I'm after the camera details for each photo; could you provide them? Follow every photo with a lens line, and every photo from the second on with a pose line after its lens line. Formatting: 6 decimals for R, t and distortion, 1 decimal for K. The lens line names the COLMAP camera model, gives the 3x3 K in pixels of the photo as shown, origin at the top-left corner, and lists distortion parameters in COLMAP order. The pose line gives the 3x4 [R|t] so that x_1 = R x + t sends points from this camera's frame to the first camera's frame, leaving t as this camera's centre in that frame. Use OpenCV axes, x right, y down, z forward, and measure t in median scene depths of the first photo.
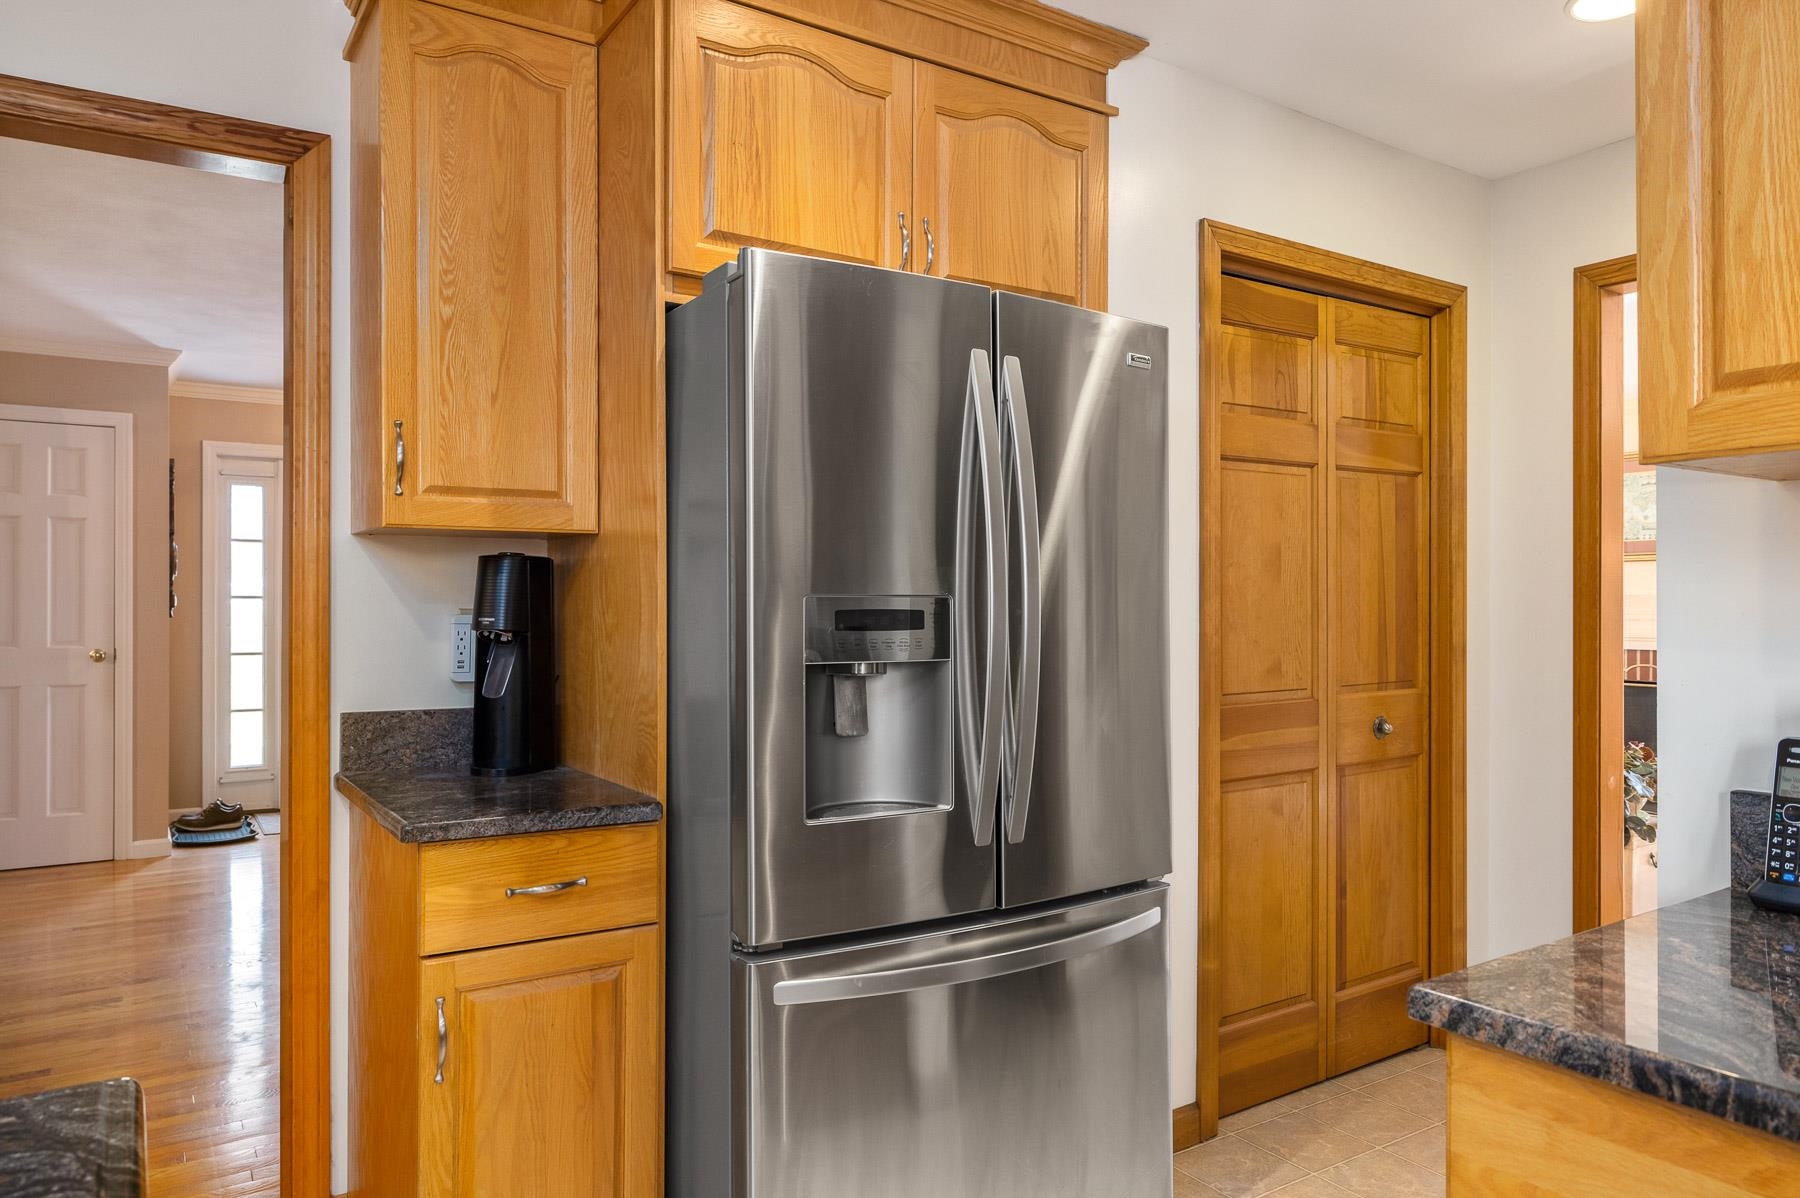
lens RADIAL K [[1194.6, 0, 887.2], [0, 1194.6, 609.3], [0, 0, 1]] dist [-0.001503, 0.003033]
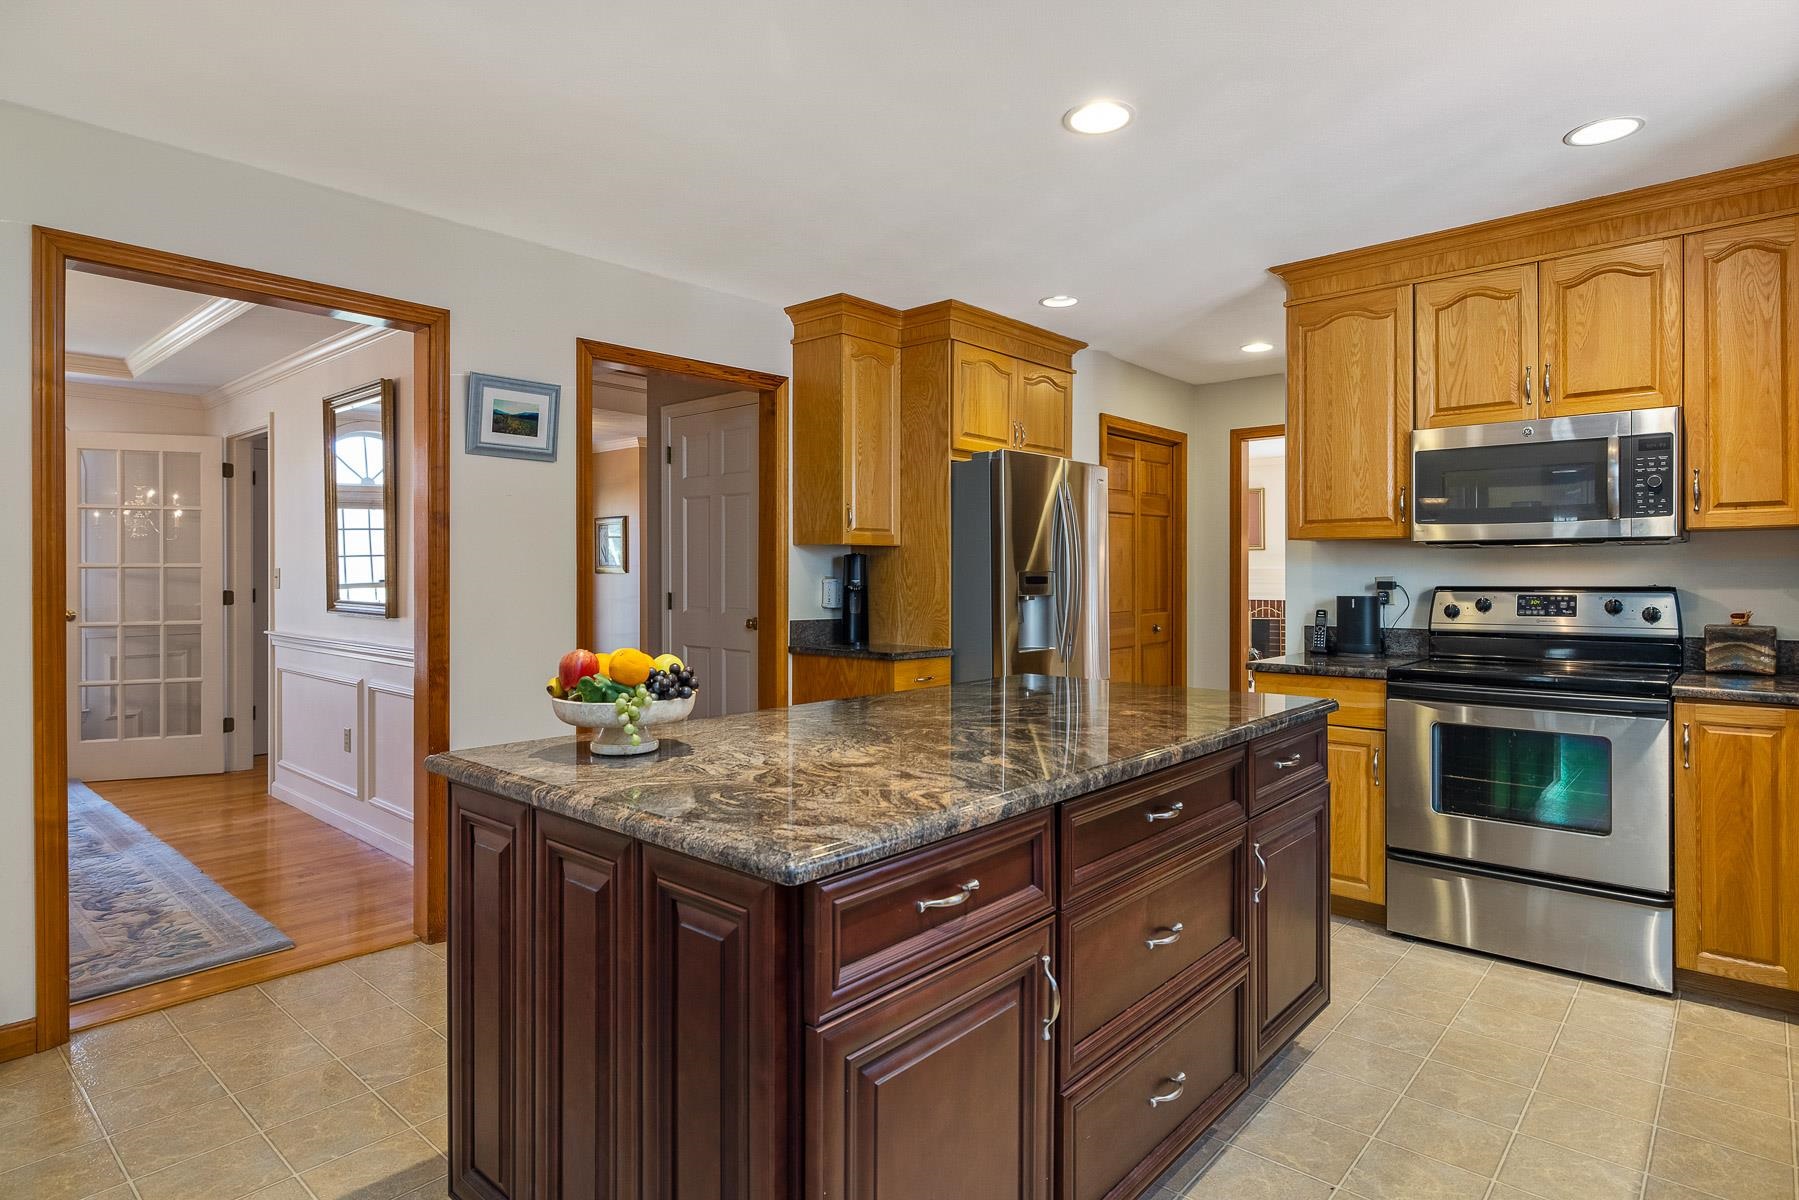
lens RADIAL K [[977.8, 0, 901.9], [0, 977.8, 582.0], [0, 0, 1]] dist [-0.000672, -0.000050]
pose [[0.964657, -0.003633, 0.263485, -0.661703], [0.002748, 0.999989, 0.003728, 0.002483], [-0.263496, -0.002872, 0.964656, -0.812591]]
